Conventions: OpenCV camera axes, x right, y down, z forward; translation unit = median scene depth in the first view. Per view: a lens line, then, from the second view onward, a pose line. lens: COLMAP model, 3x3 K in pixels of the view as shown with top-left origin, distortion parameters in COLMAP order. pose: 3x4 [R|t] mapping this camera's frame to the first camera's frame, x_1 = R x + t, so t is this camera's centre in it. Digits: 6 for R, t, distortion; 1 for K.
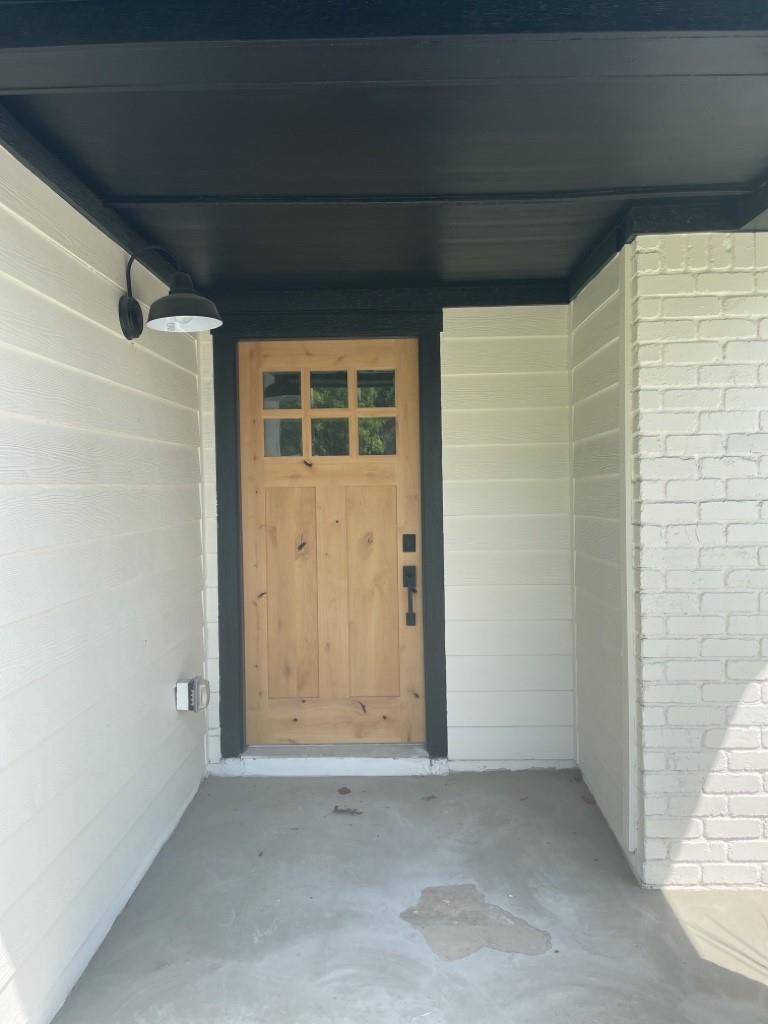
lens RADIAL K [[775.1, 0, 391.9], [0, 775.1, 502.5], [0, 0, 1]] dist [0.093113, -0.130435]
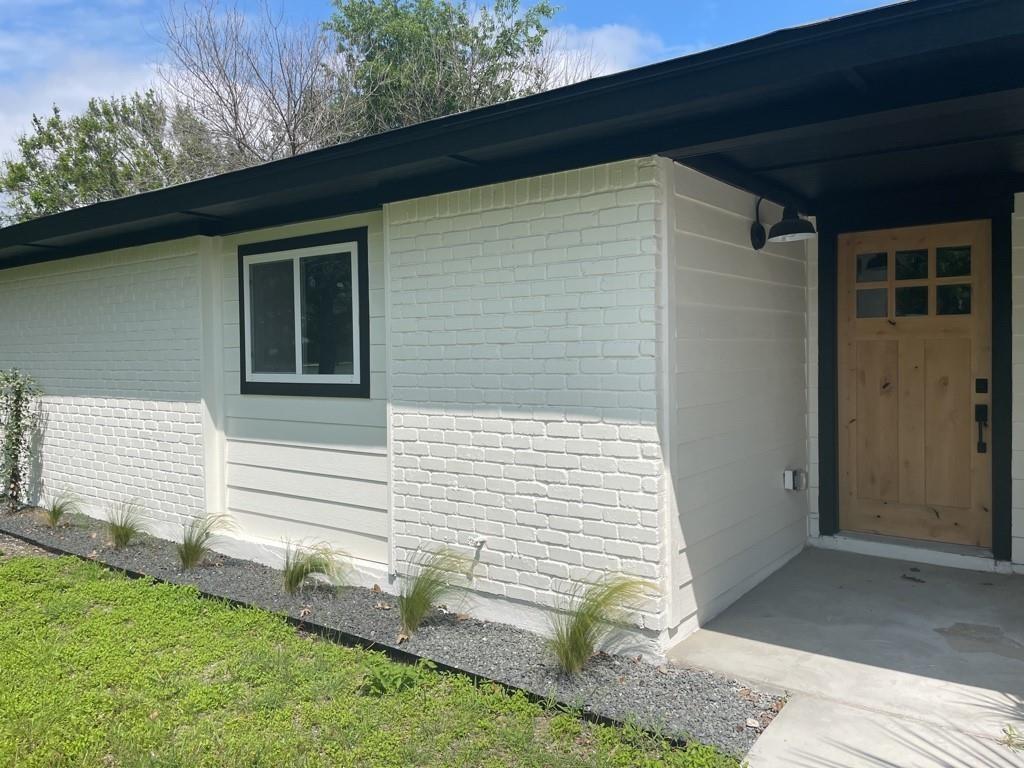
lens RADIAL K [[775.1, 0, 511.5], [0, 775.1, 373.1], [0, 0, 1]] dist [0.093113, -0.130435]
pose [[0.804120, 0.021420, -0.594082, 0.166502], [-0.012518, 0.999739, 0.019103, 0.017918], [0.594336, -0.007924, 0.804178, -0.450384]]
